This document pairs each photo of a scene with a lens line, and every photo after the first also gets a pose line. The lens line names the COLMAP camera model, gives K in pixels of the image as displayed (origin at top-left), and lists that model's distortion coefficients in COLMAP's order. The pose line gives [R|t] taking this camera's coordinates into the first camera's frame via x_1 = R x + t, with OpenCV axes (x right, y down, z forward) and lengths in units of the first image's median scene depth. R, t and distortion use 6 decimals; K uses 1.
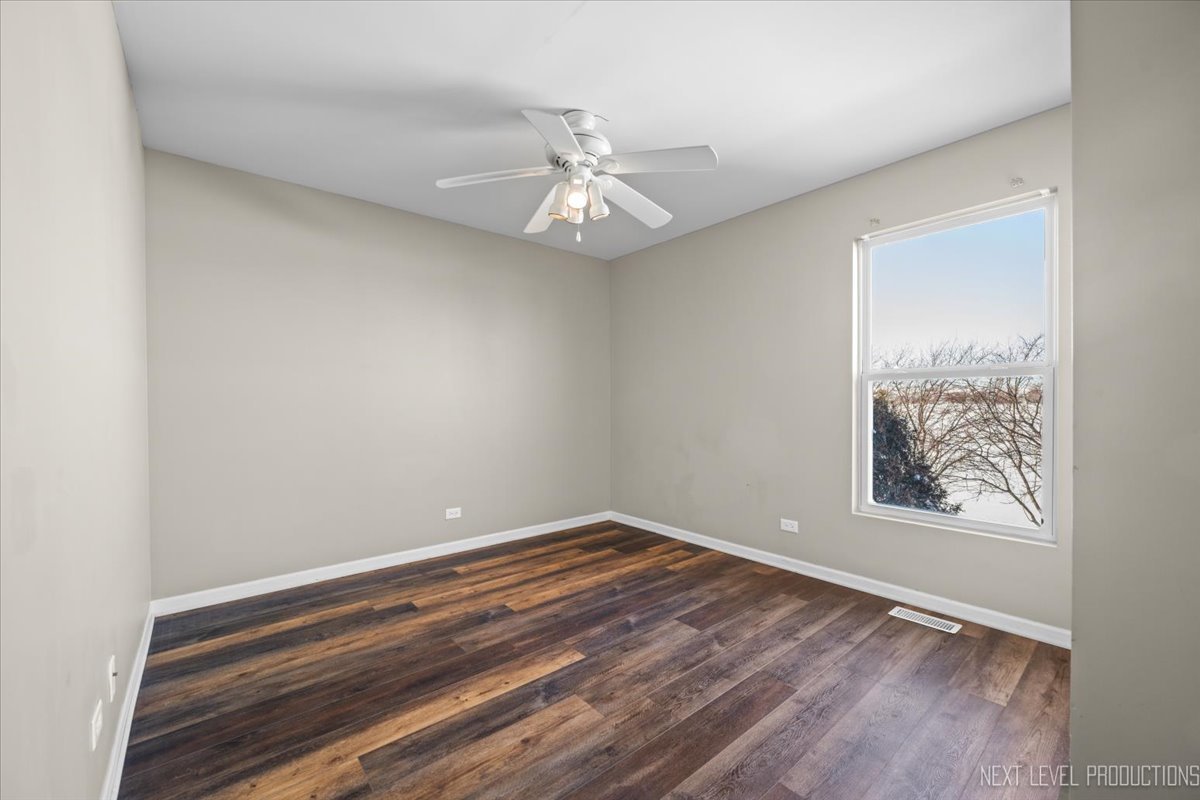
lens RADIAL K [[478.9, 0, 596.3], [0, 478.9, 397.9], [0, 0, 1]] dist [-0.005874, 0.000239]
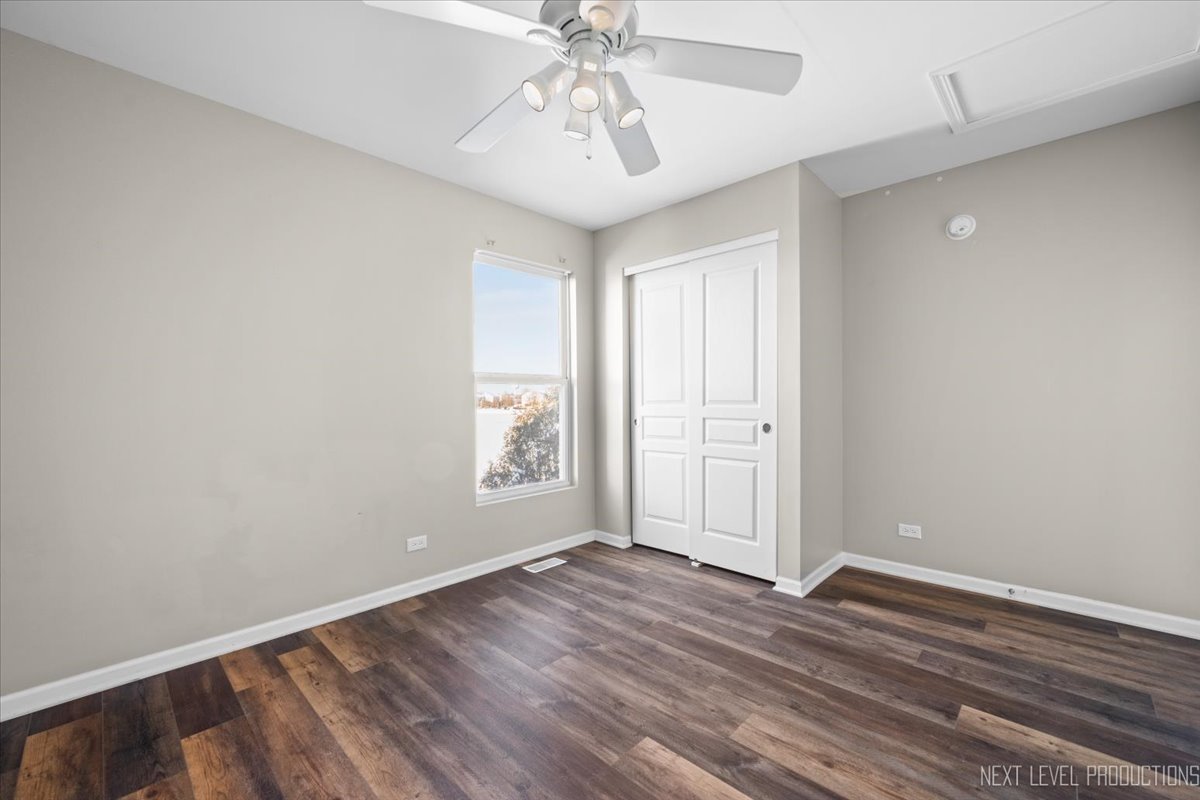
lens RADIAL K [[478.9, 0, 596.3], [0, 478.9, 397.9], [0, 0, 1]] dist [-0.005874, 0.000239]
pose [[-0.101084, 0.009059, 0.994837, -0.701845], [0.002321, 0.999958, -0.008870, 0.010871], [-0.994875, 0.001412, -0.101101, 1.051582]]
